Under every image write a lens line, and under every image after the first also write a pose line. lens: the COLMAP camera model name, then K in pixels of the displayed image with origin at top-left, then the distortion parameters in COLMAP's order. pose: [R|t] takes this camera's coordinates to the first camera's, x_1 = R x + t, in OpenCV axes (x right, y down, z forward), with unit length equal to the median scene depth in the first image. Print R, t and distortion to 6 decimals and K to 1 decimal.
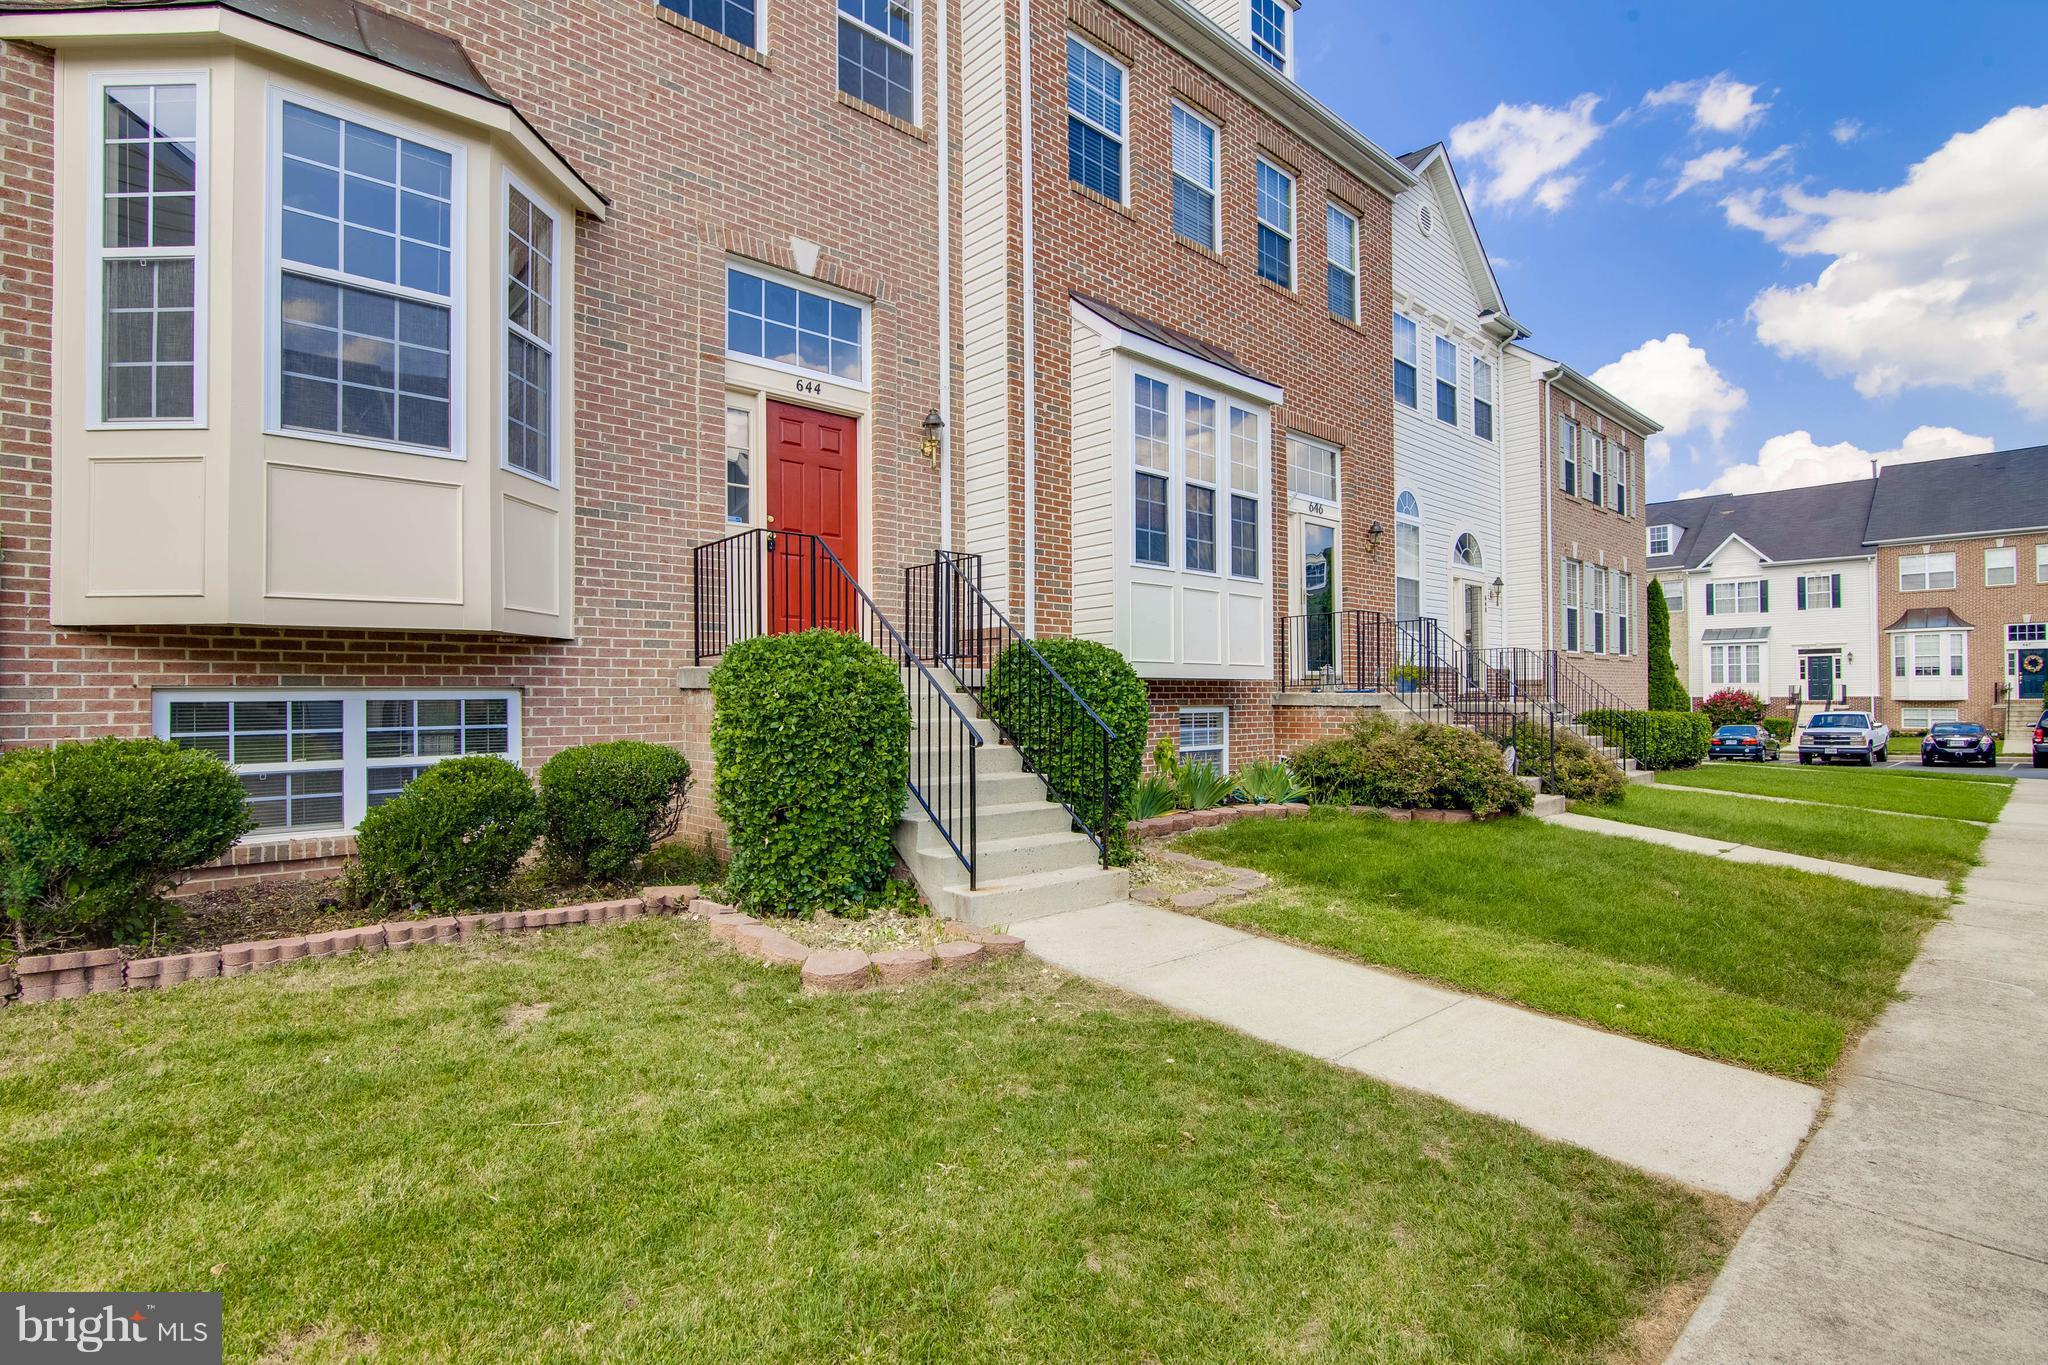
lens RADIAL K [[975.8, 0, 1024.0], [0, 975.8, 682.5], [0, 0, 1]] dist [-0.011901, 0.000276]
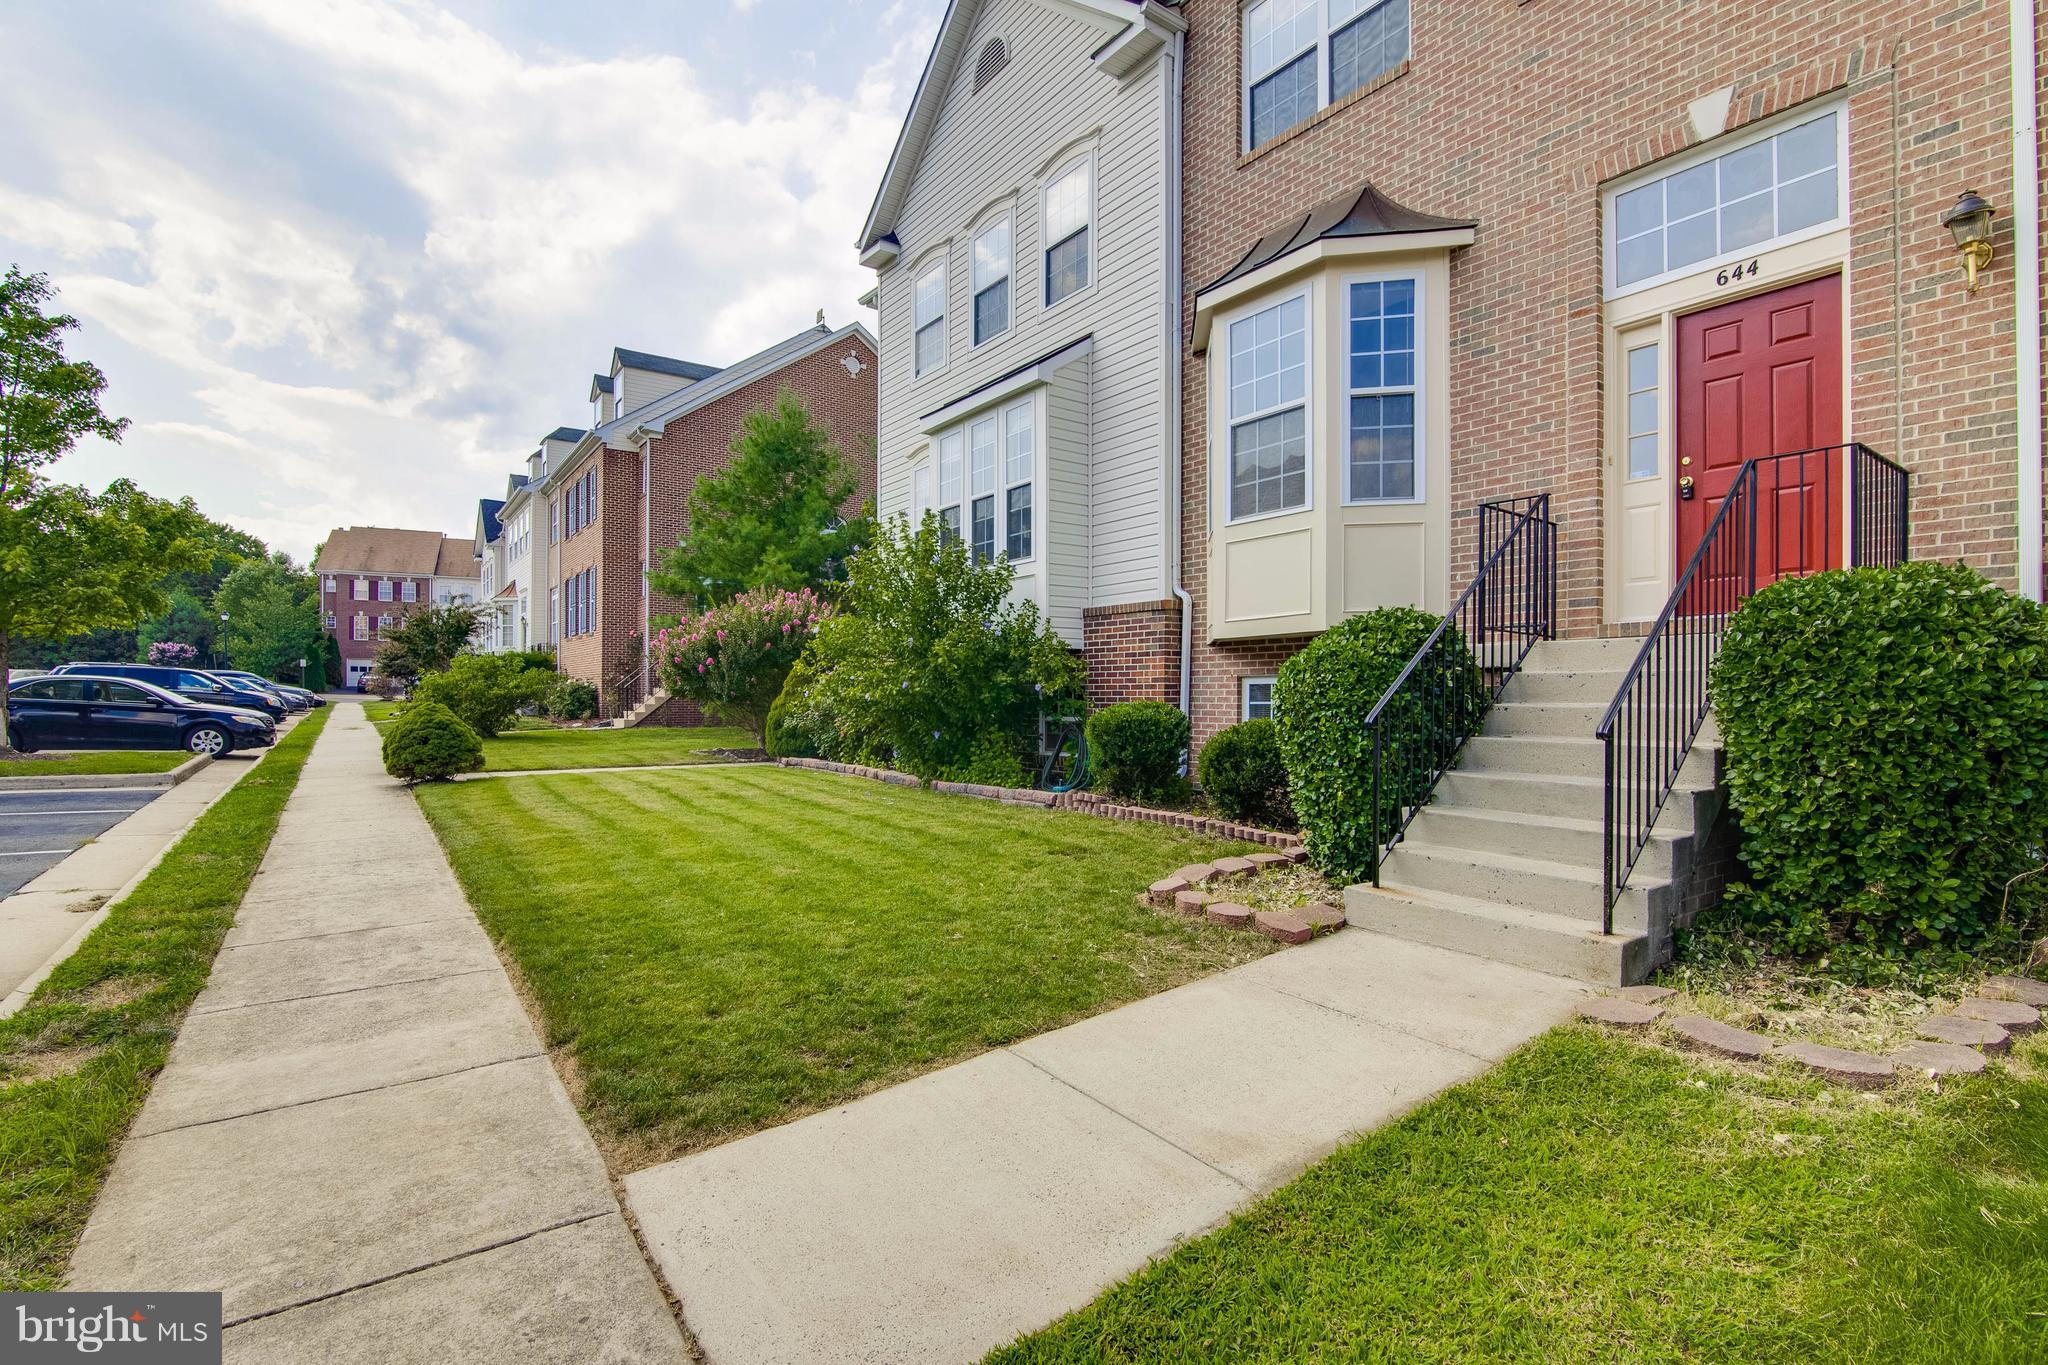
lens RADIAL K [[937.5, 0, 1026.0], [0, 937.5, 681.8], [0, 0, 1]] dist [-0.002642, -0.000704]
pose [[-0.108136, -0.008071, -0.994103, 0.673233], [0.011986, 0.999884, -0.009422, 0.021714], [0.994064, -0.012934, -0.108027, 0.615935]]
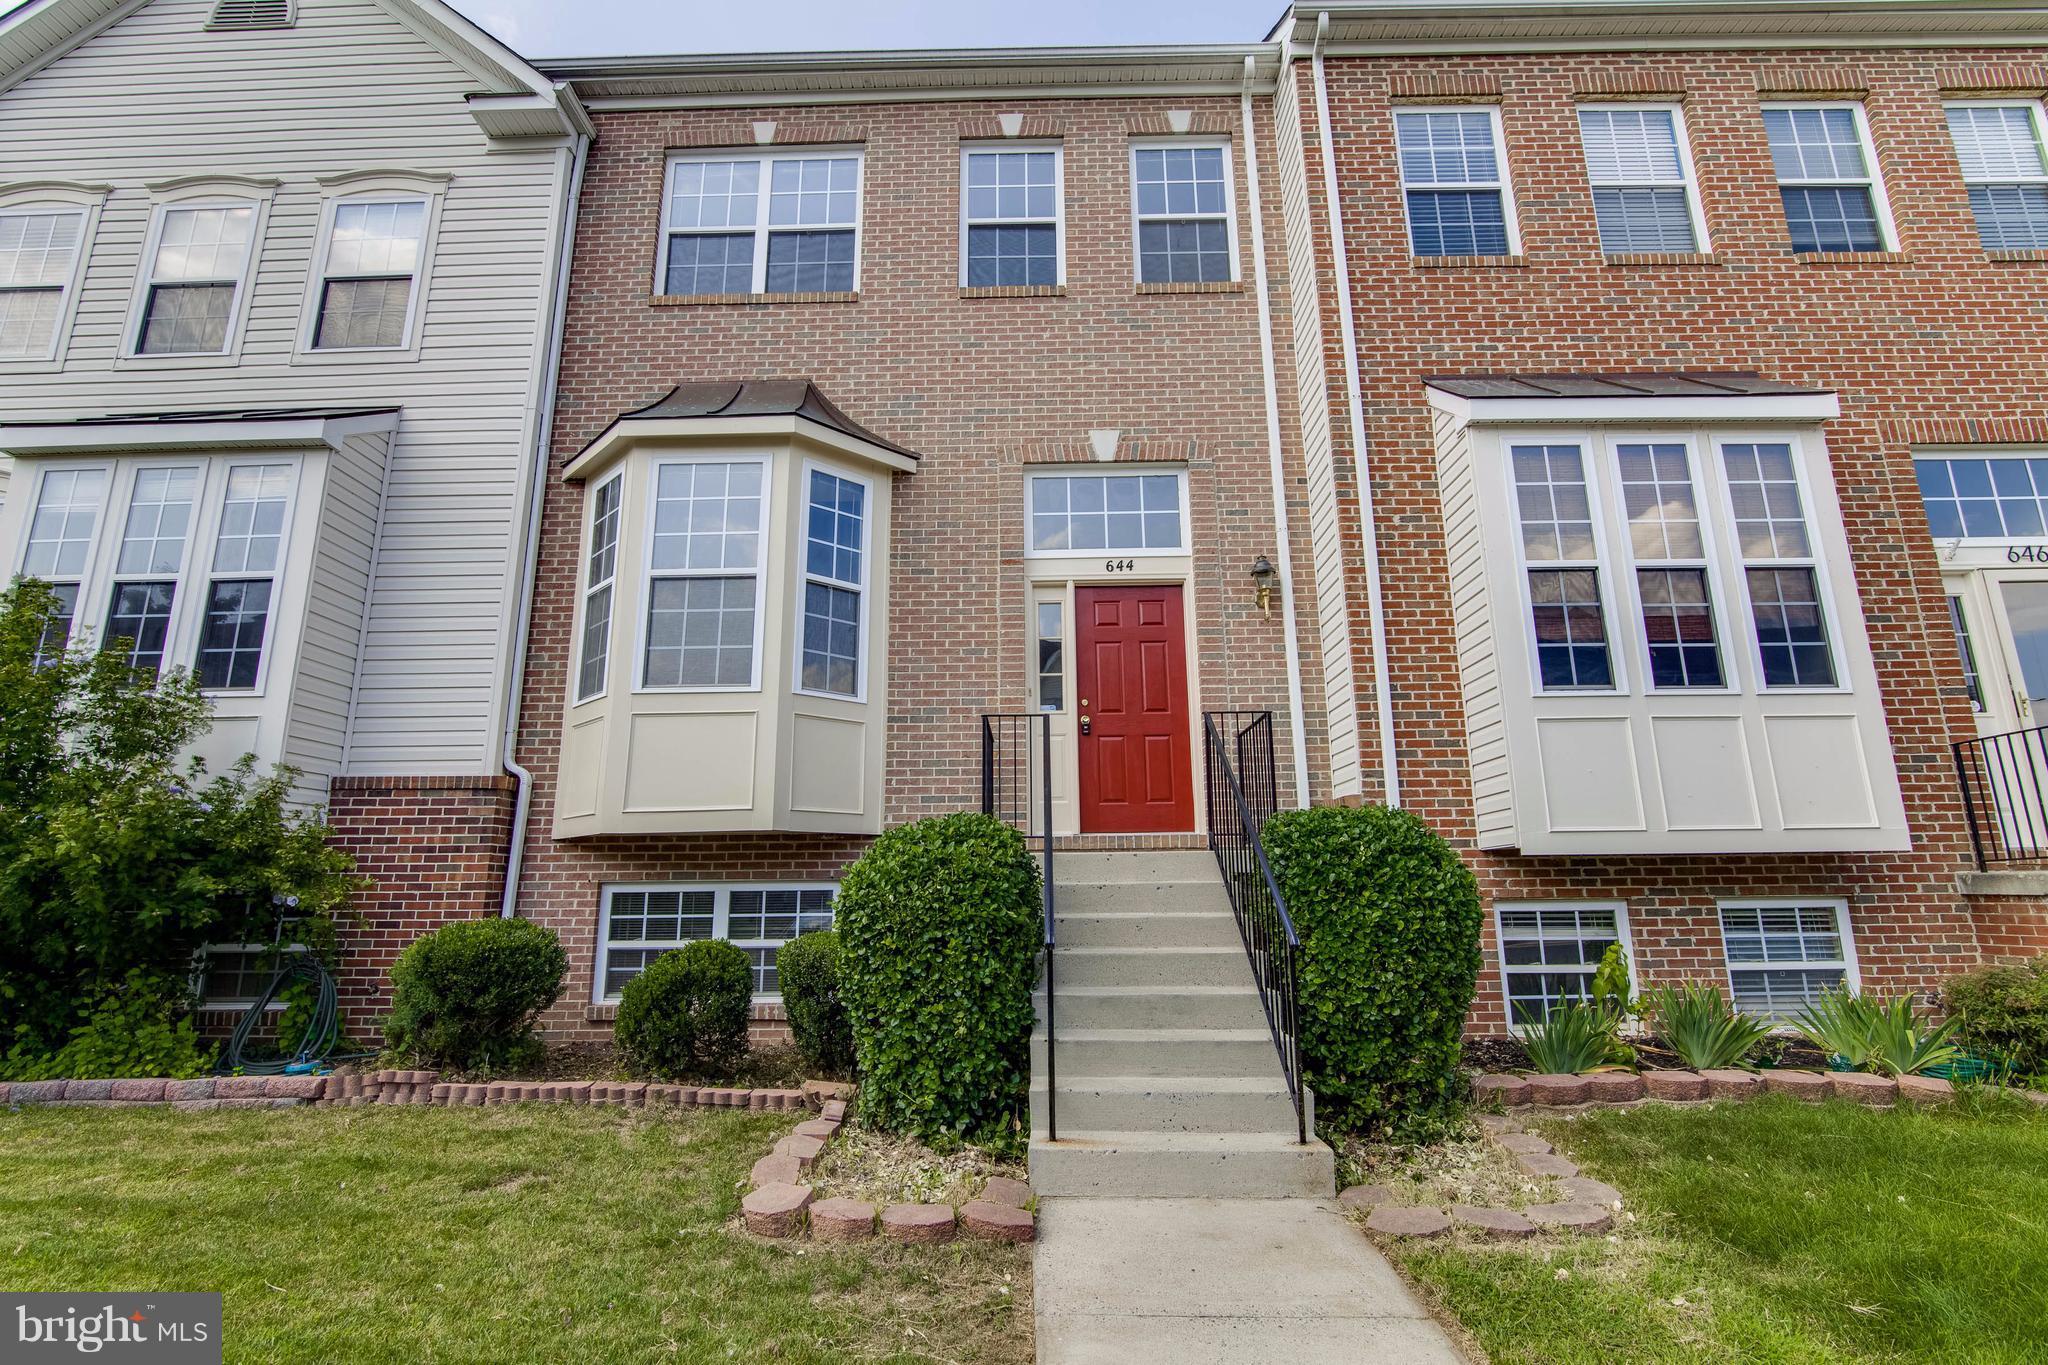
lens RADIAL K [[937.5, 0, 1008.7], [0, 937.5, 680.5], [0, 0, 1]] dist [-0.014634, 0.000586]
pose [[0.720788, -0.153917, -0.675851, 0.381187], [0.013537, 0.977974, -0.208286, 0.007813], [0.693024, 0.140981, 0.706996, 0.317290]]
